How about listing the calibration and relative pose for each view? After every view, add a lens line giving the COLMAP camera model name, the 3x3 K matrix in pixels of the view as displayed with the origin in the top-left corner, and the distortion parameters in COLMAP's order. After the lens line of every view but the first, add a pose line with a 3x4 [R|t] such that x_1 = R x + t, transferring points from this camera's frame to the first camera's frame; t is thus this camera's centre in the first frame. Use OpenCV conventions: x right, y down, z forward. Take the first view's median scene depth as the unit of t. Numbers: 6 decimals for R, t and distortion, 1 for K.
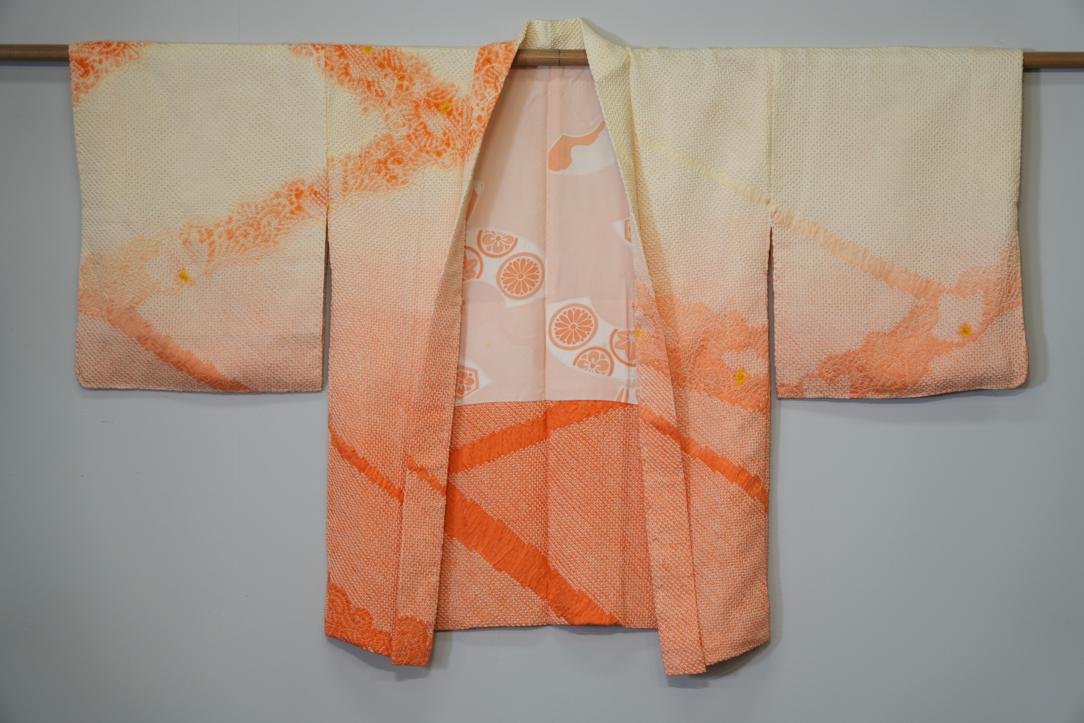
lens RADIAL K [[2588.2, 0, 639.1], [0, 2588.2, 391.0], [0, 0, 1]] dist [-0.048731, 0.000000]
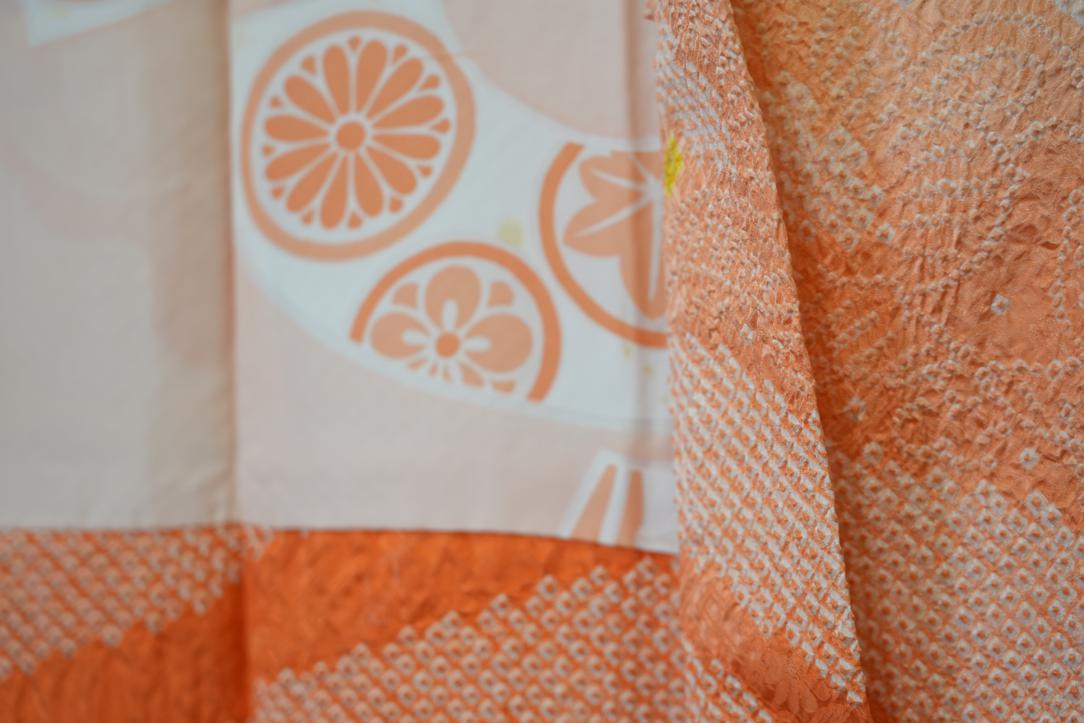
lens RADIAL K [[3278.1, 0, 552.4], [0, 3278.1, 370.8], [0, 0, 1]] dist [-0.029392, 0.000000]
pose [[0.945715, 0.003144, -0.324983, 0.065413], [0.002093, 0.999874, 0.015764, -0.011540], [0.324992, -0.015589, 0.945588, 0.780459]]
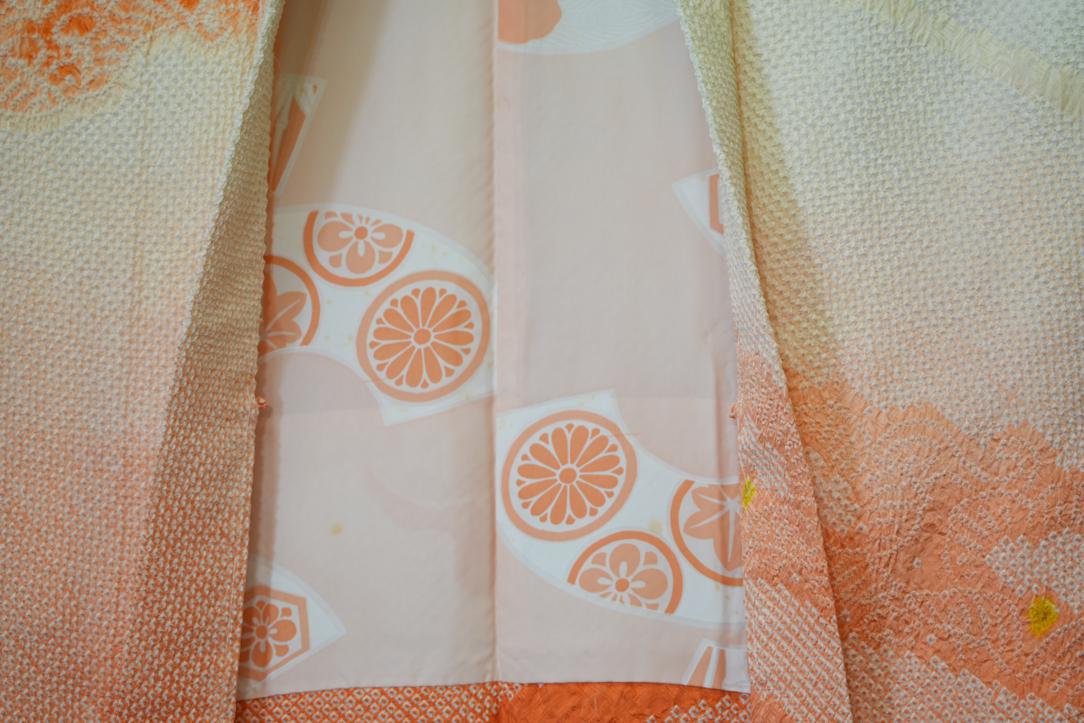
lens RADIAL K [[3278.1, 0, 609.3], [0, 3278.1, 386.7], [0, 0, 1]] dist [-0.029392, 0.000000]
pose [[0.990618, -0.014258, -0.135913, 0.041824], [0.006393, 0.998288, -0.058132, -0.010742], [0.136509, 0.056717, 0.989014, 0.553086]]
